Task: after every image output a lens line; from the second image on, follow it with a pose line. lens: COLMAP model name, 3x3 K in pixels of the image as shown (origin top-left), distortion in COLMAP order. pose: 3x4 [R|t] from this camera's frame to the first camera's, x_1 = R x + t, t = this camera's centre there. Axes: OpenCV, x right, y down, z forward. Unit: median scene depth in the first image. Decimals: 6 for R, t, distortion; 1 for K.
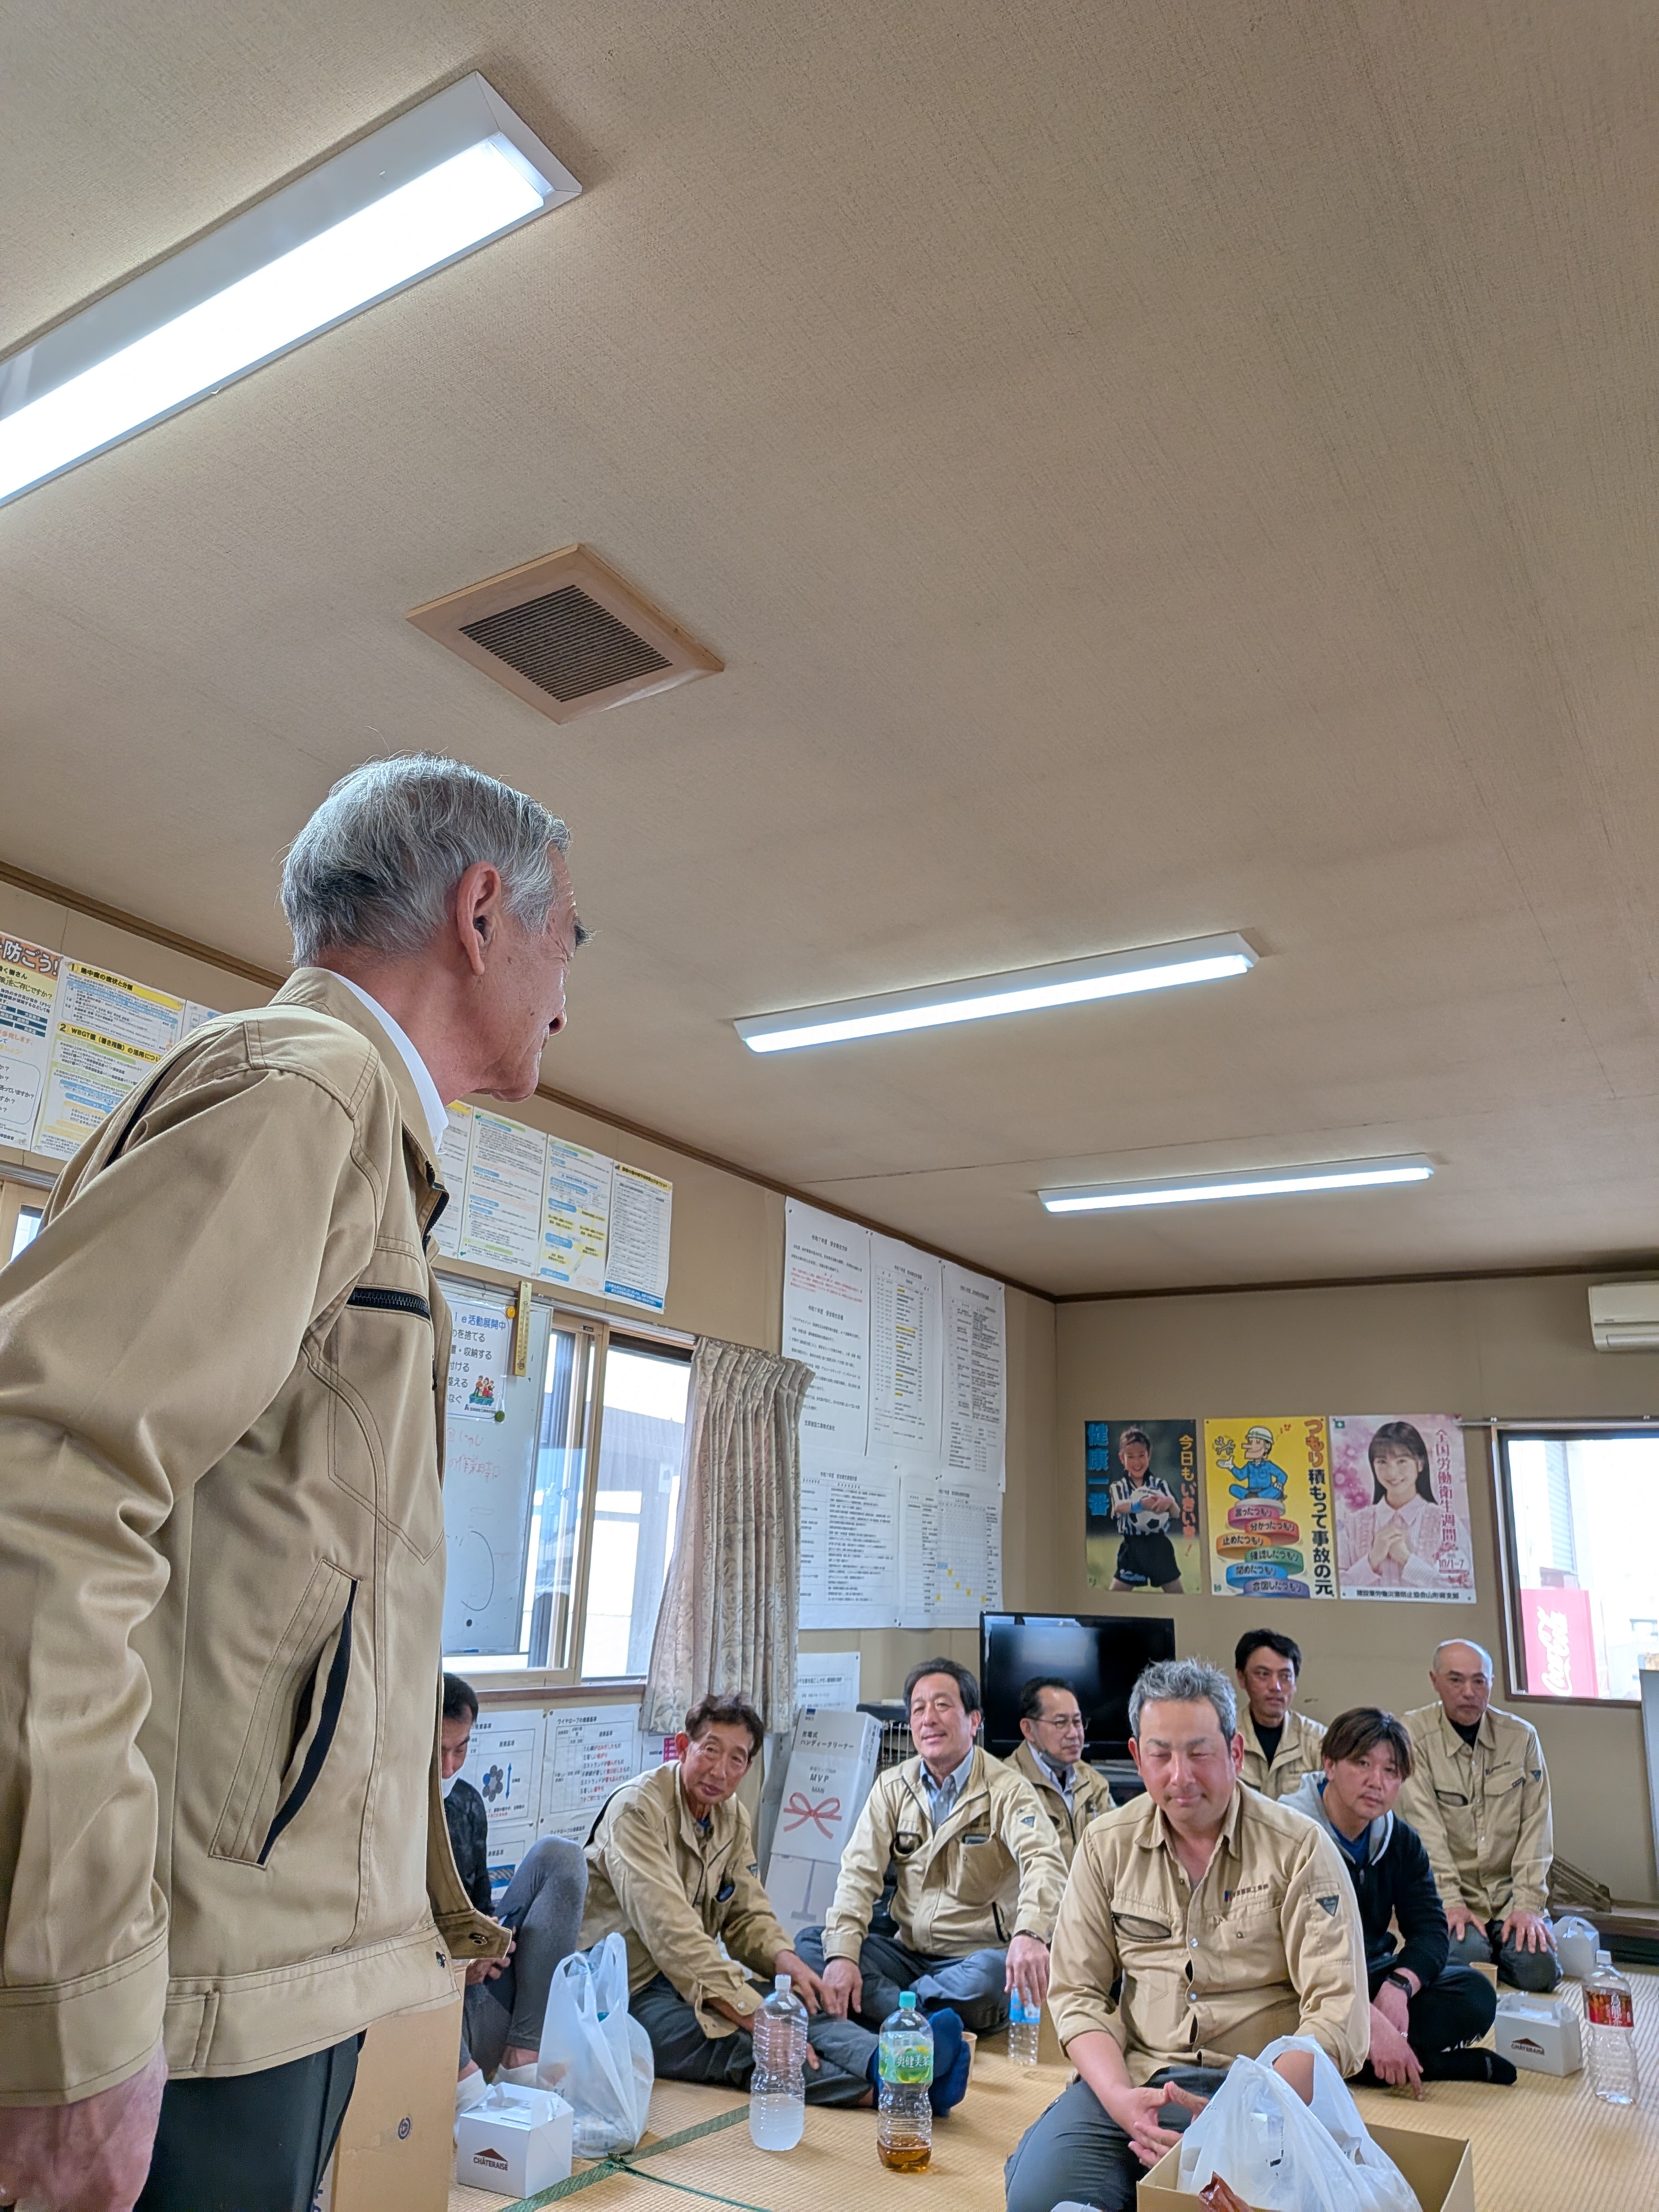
lens RADIAL K [[1588.3, 0, 811.3], [0, 1588.3, 1115.9], [0, 0, 1]] dist [0.068388, -0.110286]
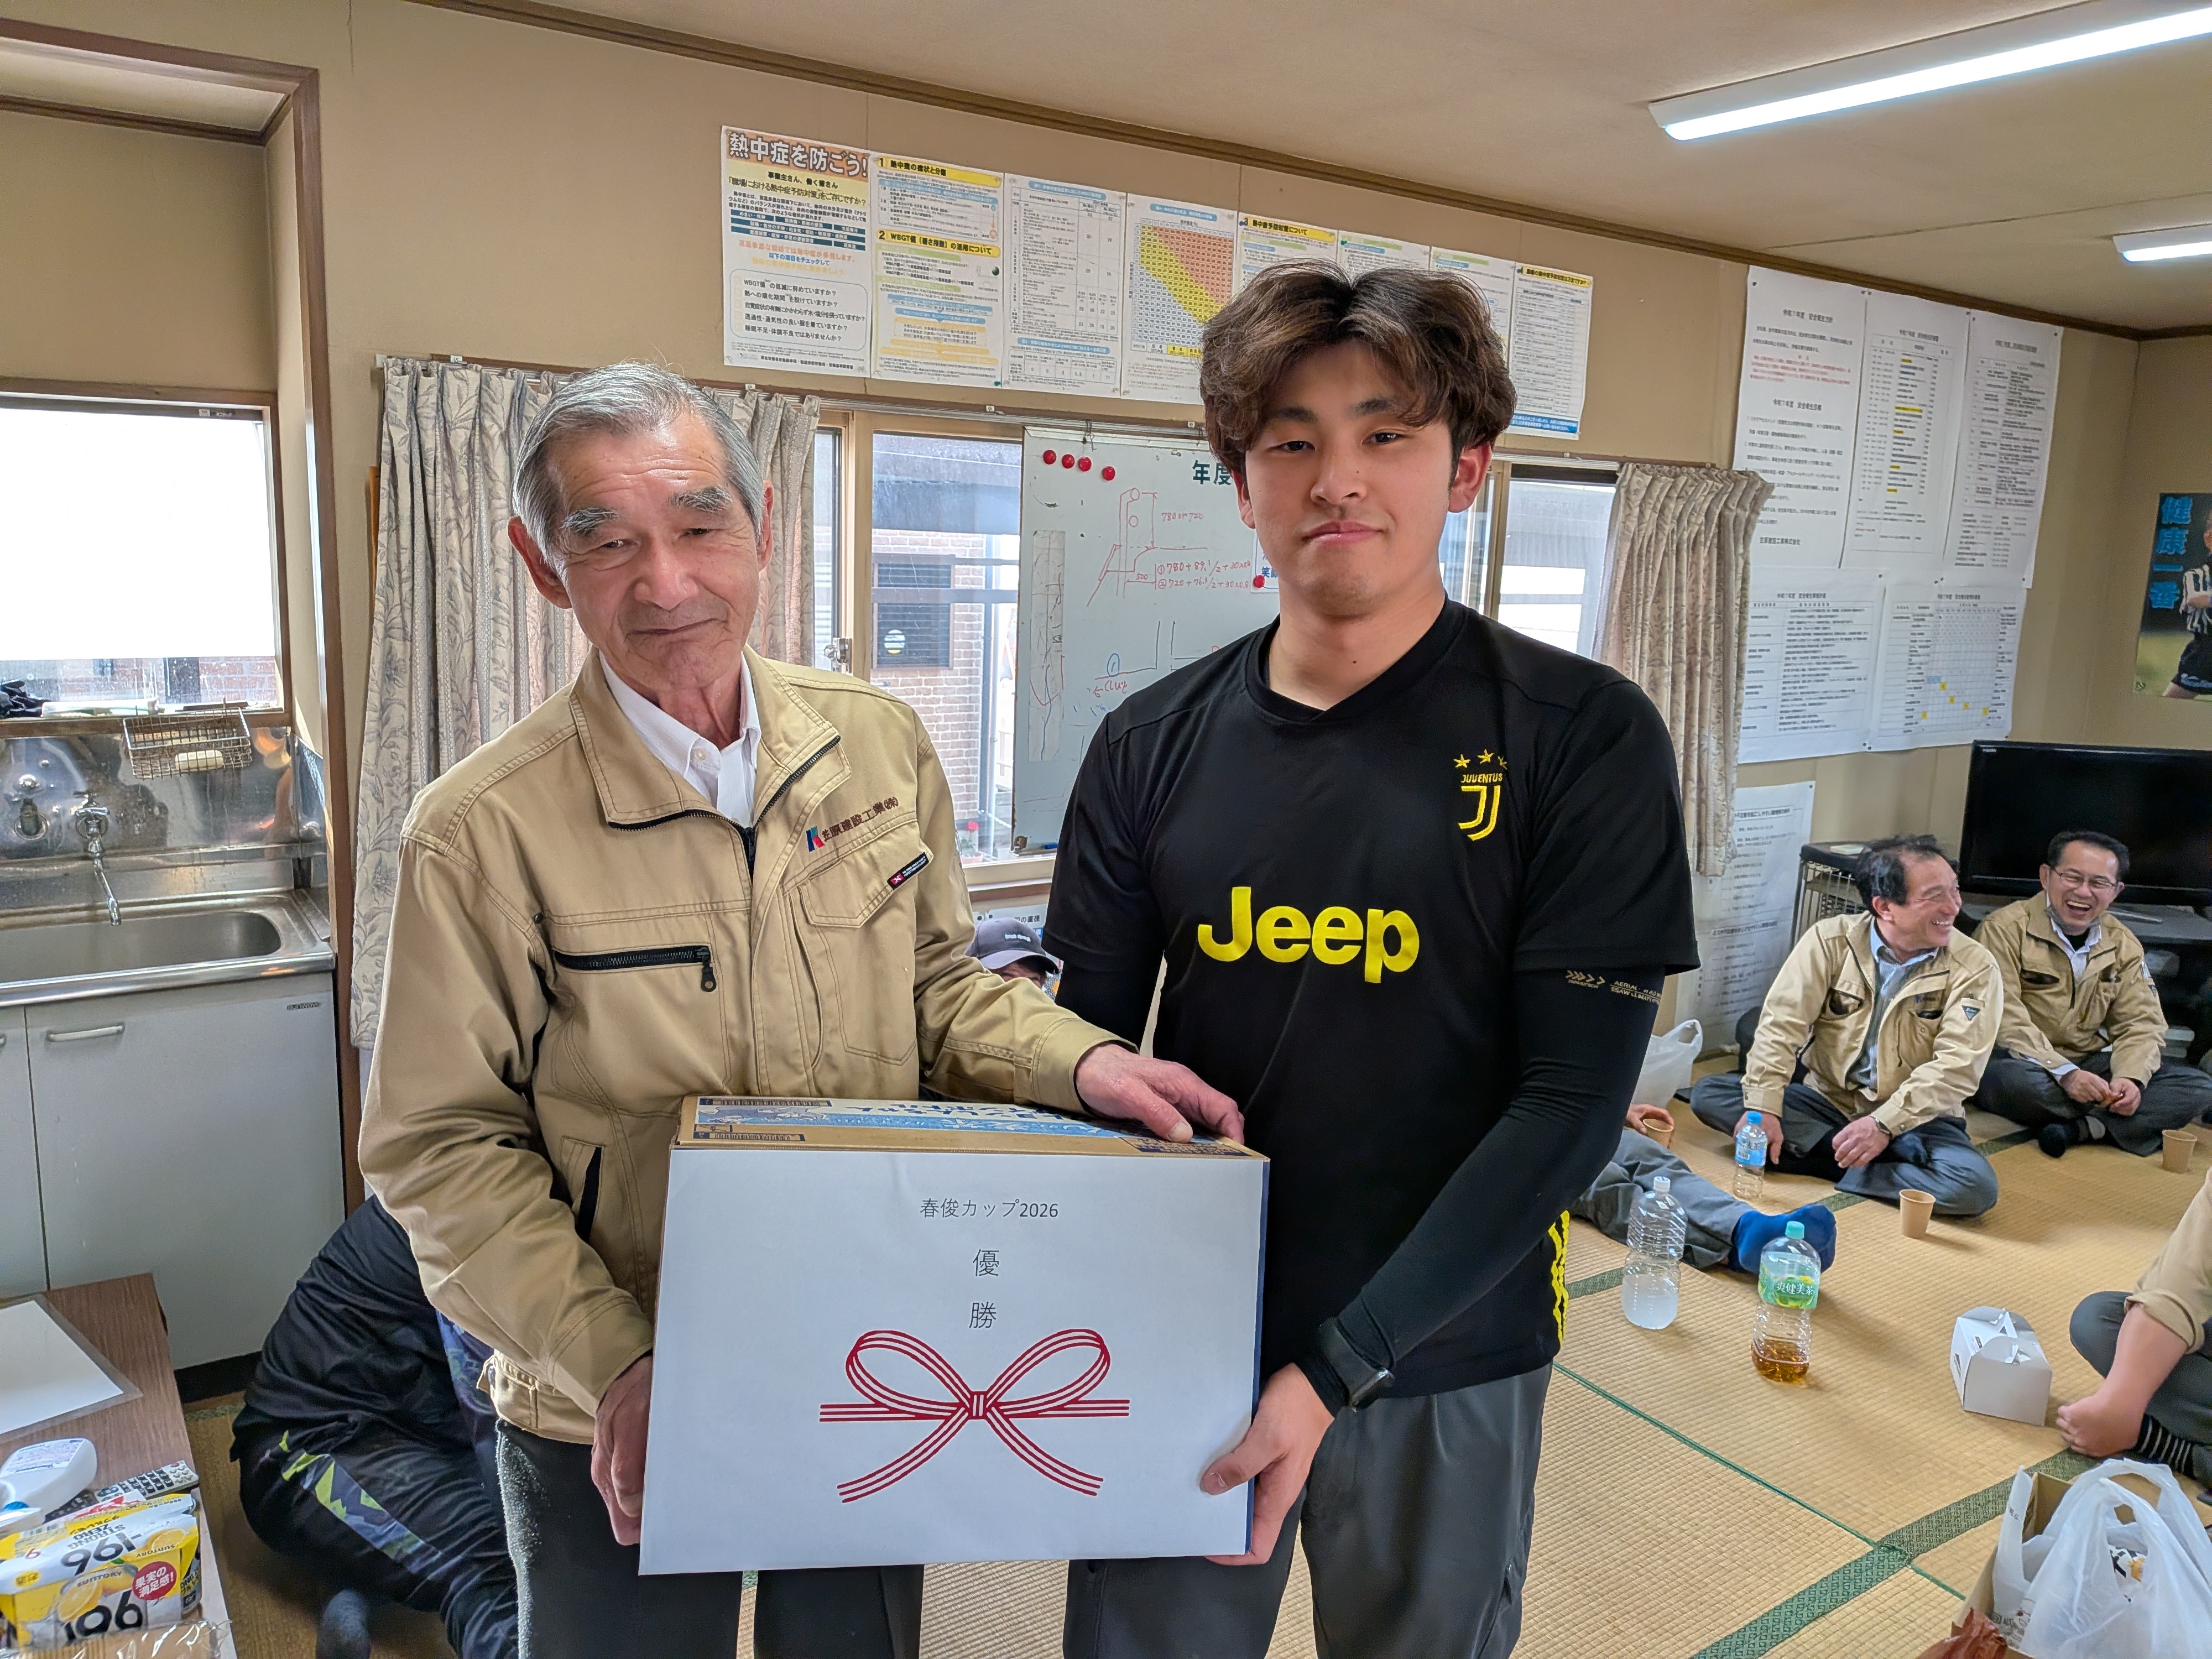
lens RADIAL K [[1588.3, 0, 1076.3], [0, 1588.3, 799.7], [0, 0, 1]] dist [0.068388, -0.110286]
pose [[0.906571, 0.060597, -0.417682, 0.032444], [0.120349, 0.911436, 0.393446, -0.067073], [0.404532, -0.406954, 0.818989, 0.083745]]
